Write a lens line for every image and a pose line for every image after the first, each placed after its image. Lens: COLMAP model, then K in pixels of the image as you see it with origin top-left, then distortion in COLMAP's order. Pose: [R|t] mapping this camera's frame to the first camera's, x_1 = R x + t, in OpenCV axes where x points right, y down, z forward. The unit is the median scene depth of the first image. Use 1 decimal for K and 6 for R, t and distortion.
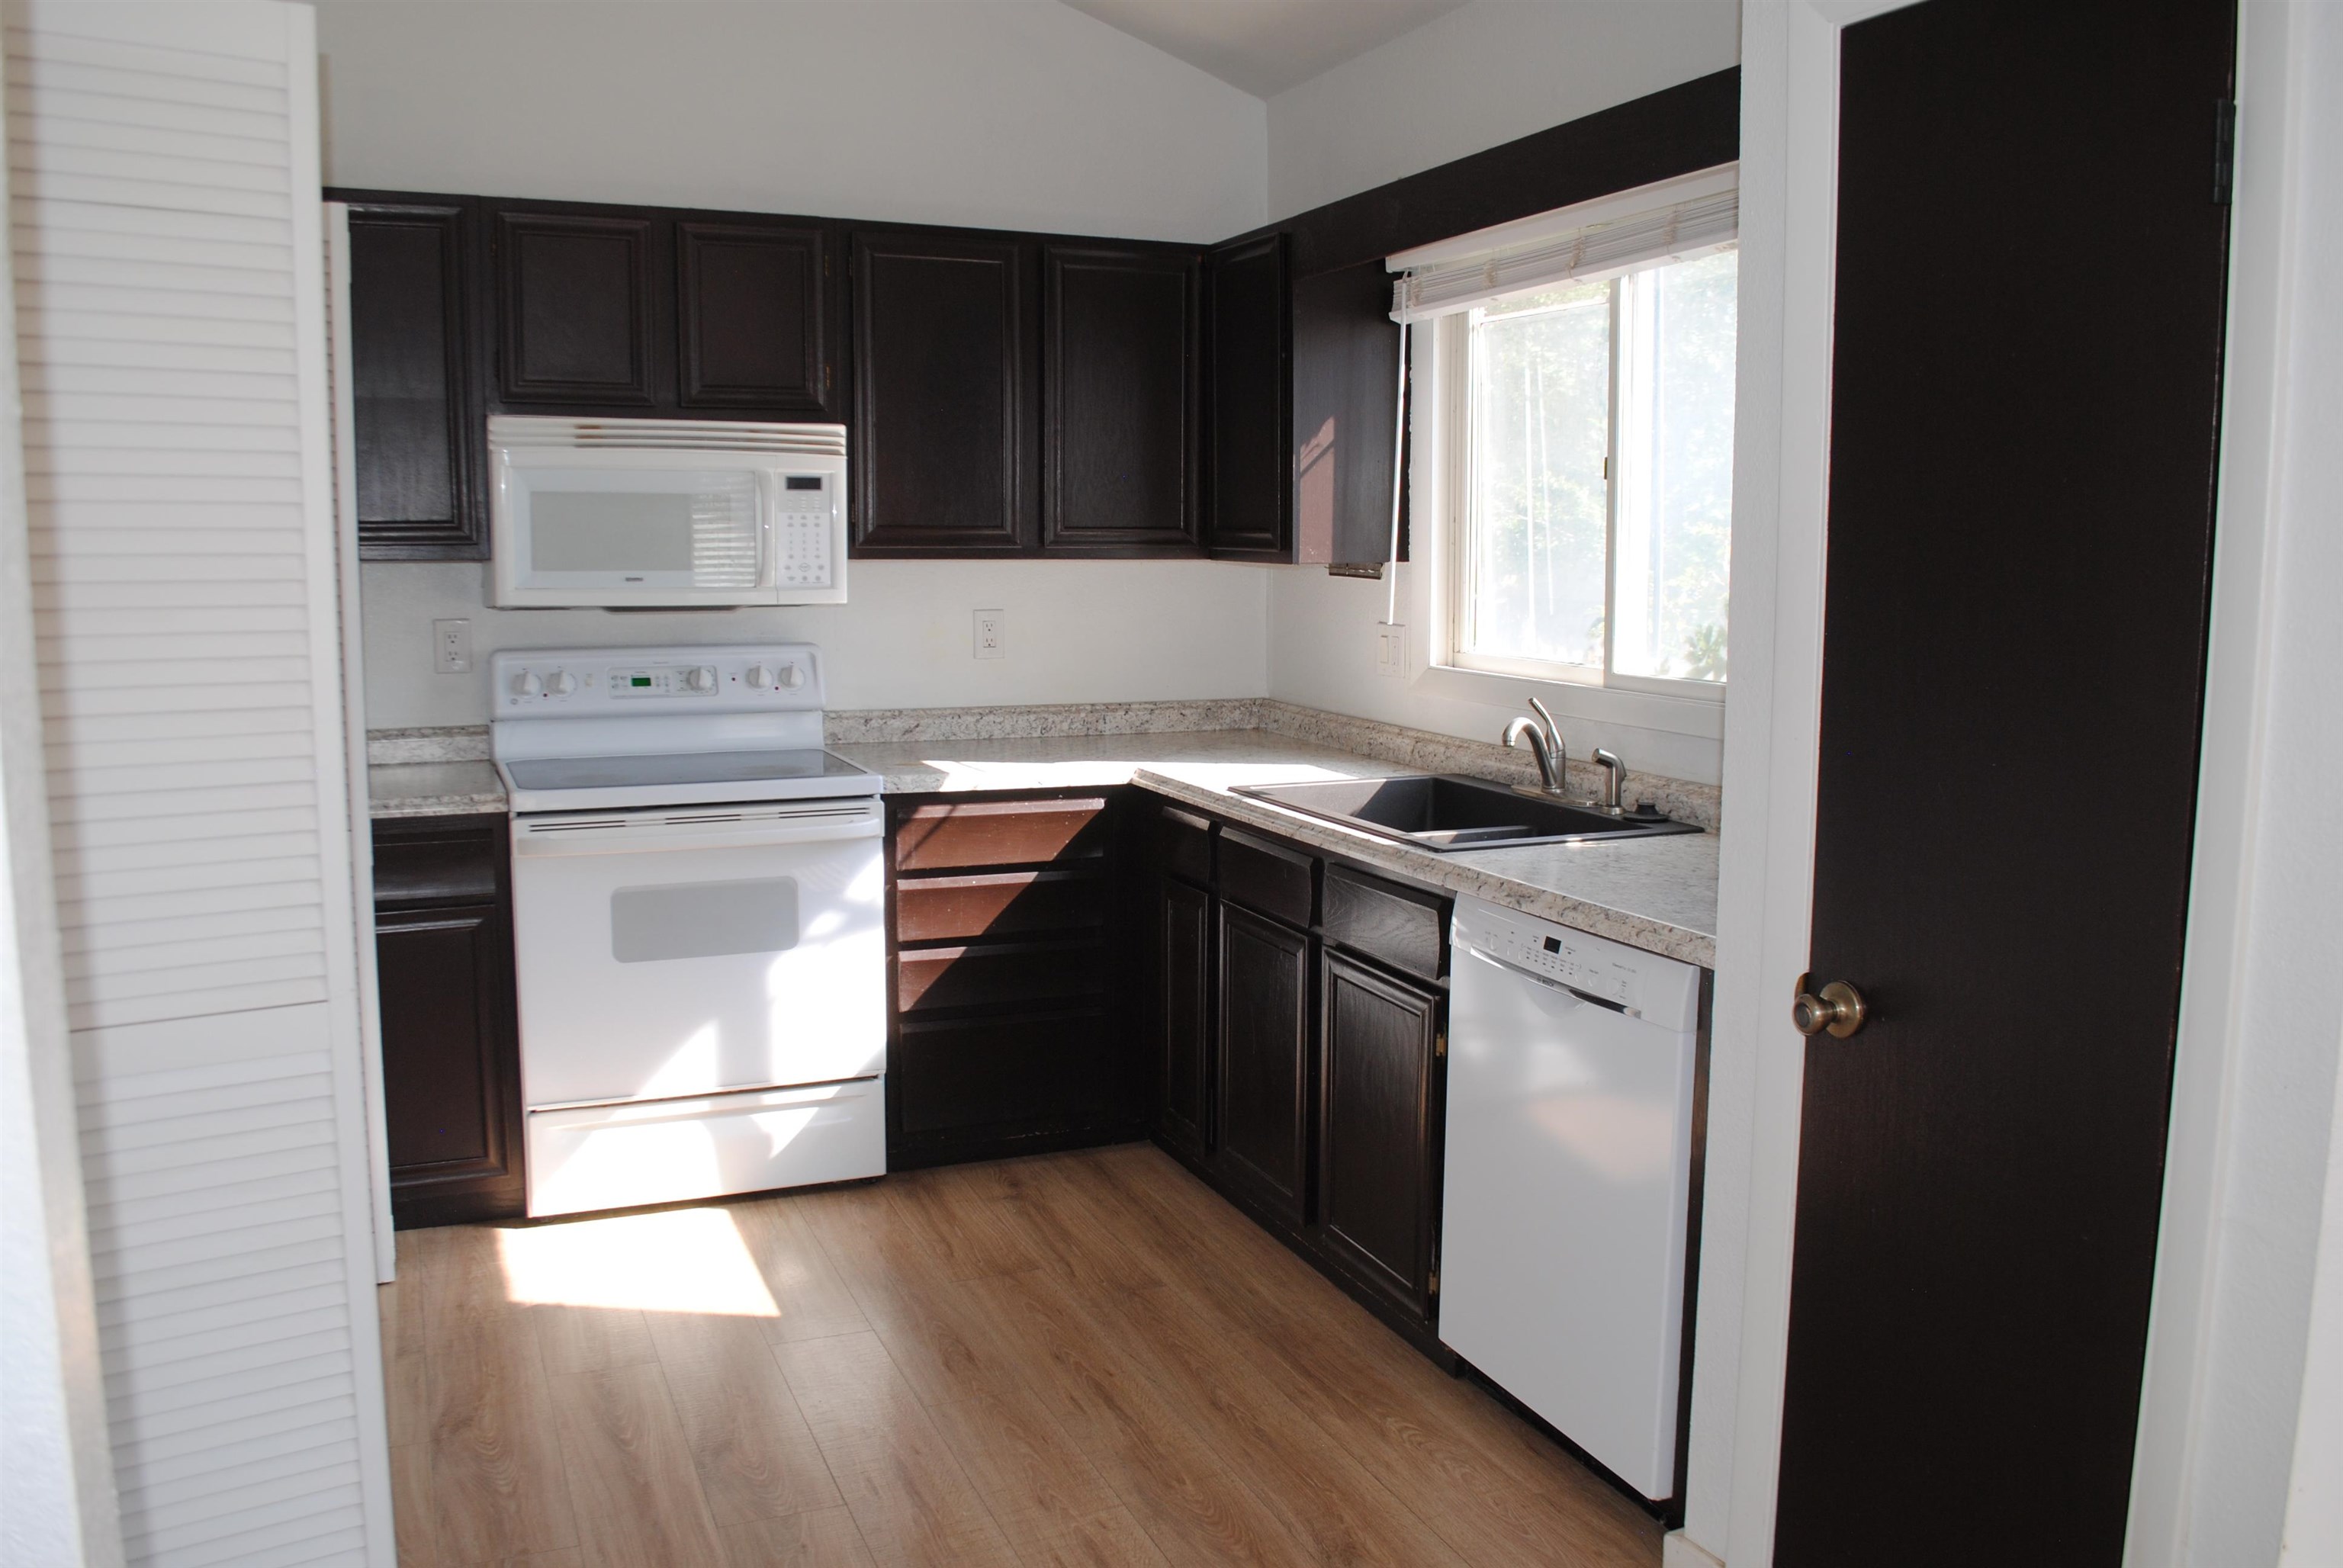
lens RADIAL K [[1847.7, 0, 1175.3], [0, 1847.7, 780.4], [0, 0, 1]] dist [-0.080042, 0.012410]
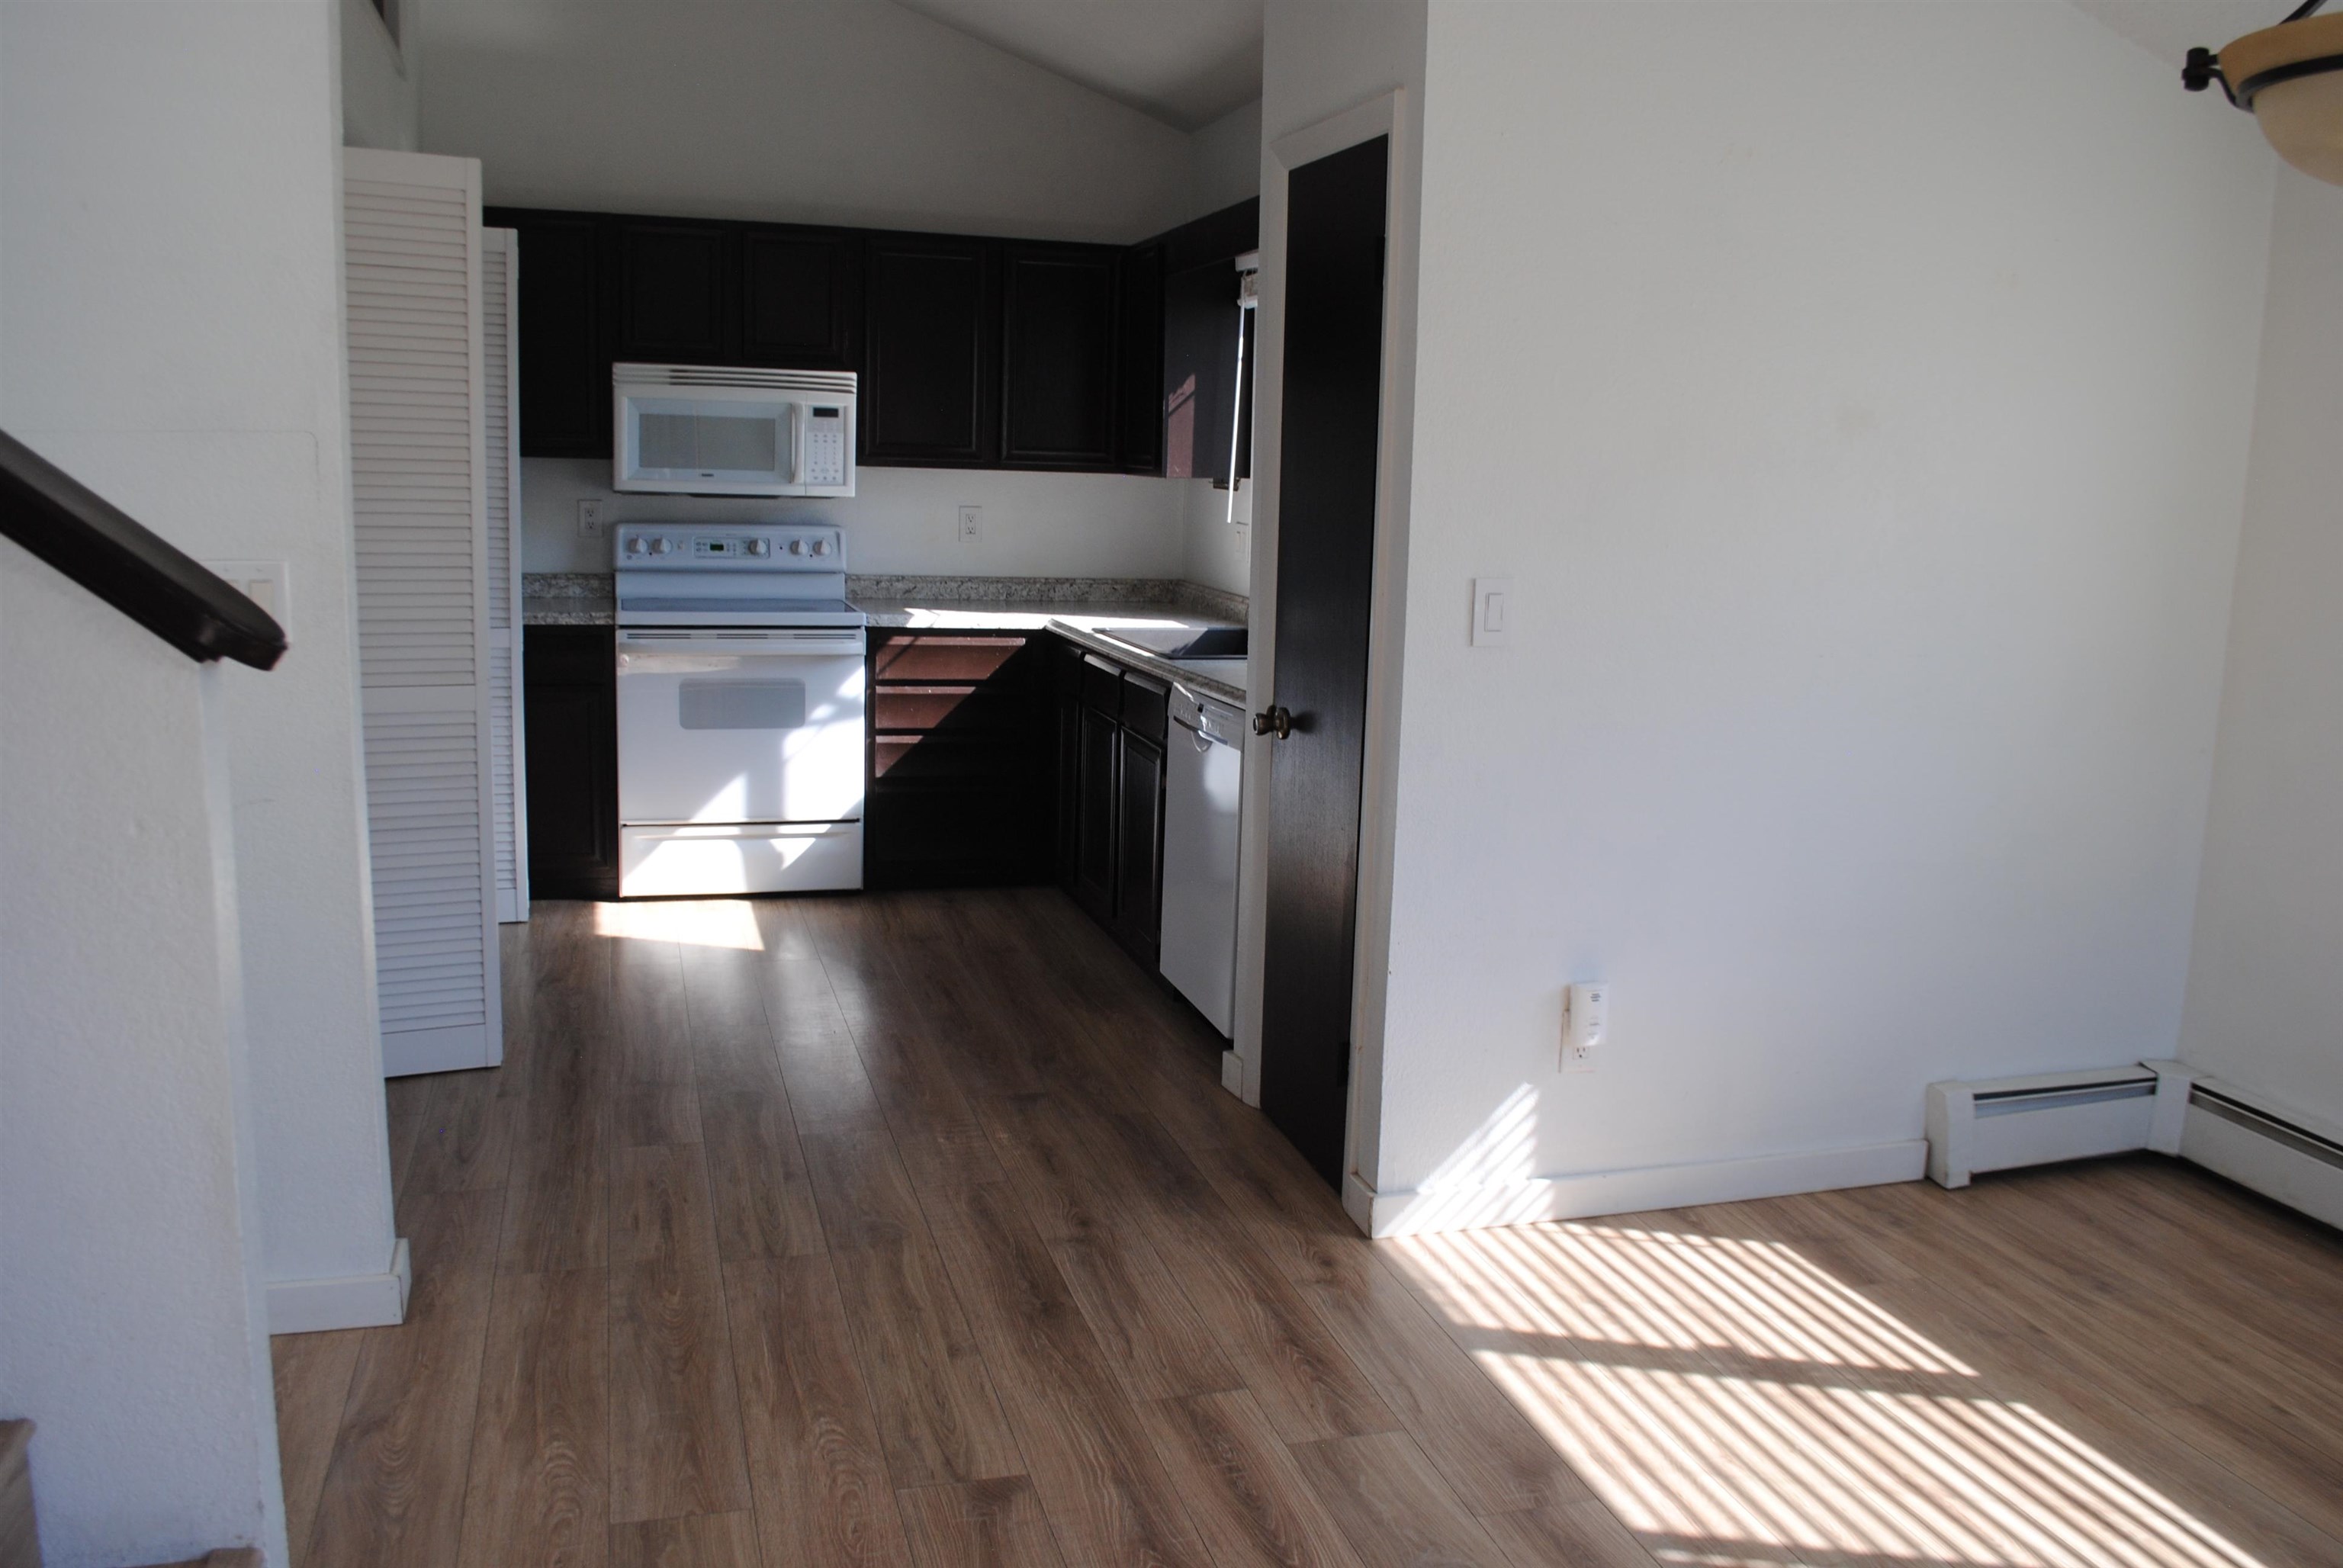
lens RADIAL K [[1847.7, 0, 1181.2], [0, 1847.7, 778.0], [0, 0, 1]] dist [-0.080042, 0.012410]
pose [[0.993403, 0.045151, -0.105410, 0.249798], [-0.041446, 0.998452, 0.037084, 0.063122], [0.106921, -0.032470, 0.993737, -0.433768]]
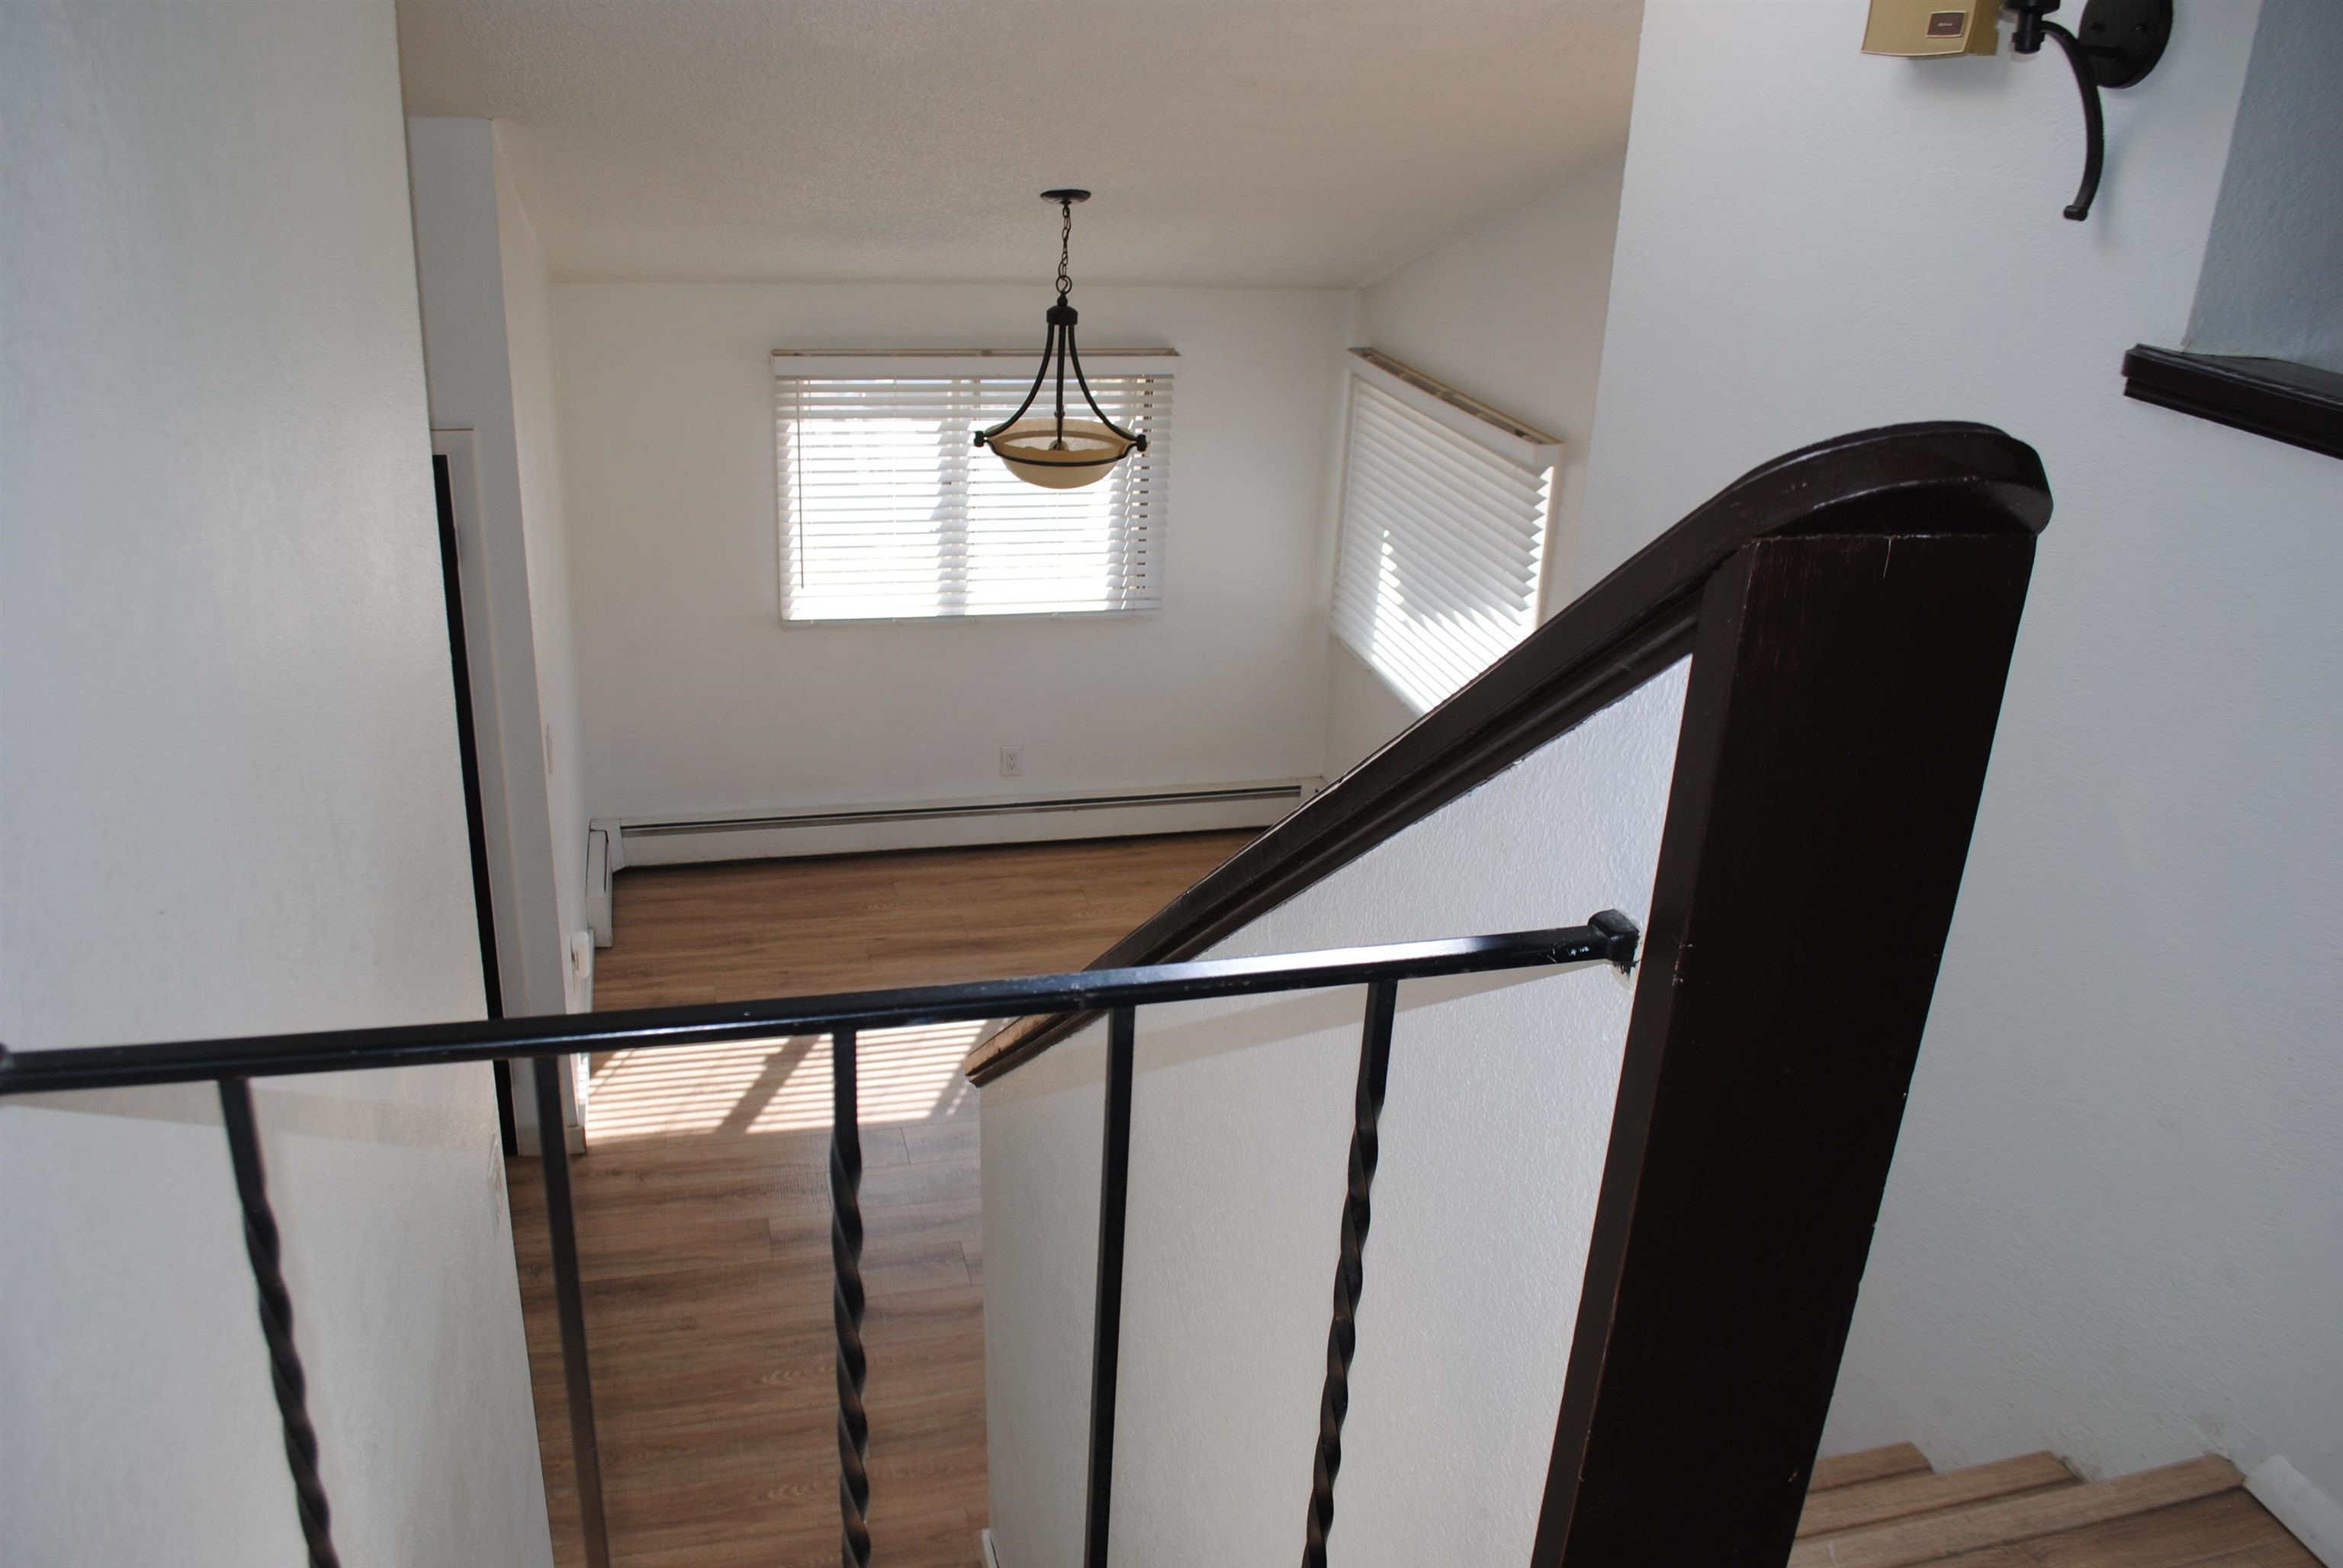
lens RADIAL K [[1847.7, 0, 1165.3], [0, 1847.7, 781.5], [0, 0, 1]] dist [-0.080042, 0.012410]
pose [[0.140352, -0.378402, 0.914939, -0.762047], [0.088140, 0.925192, 0.369122, -0.376372], [-0.986171, 0.028836, 0.163205, -0.209489]]
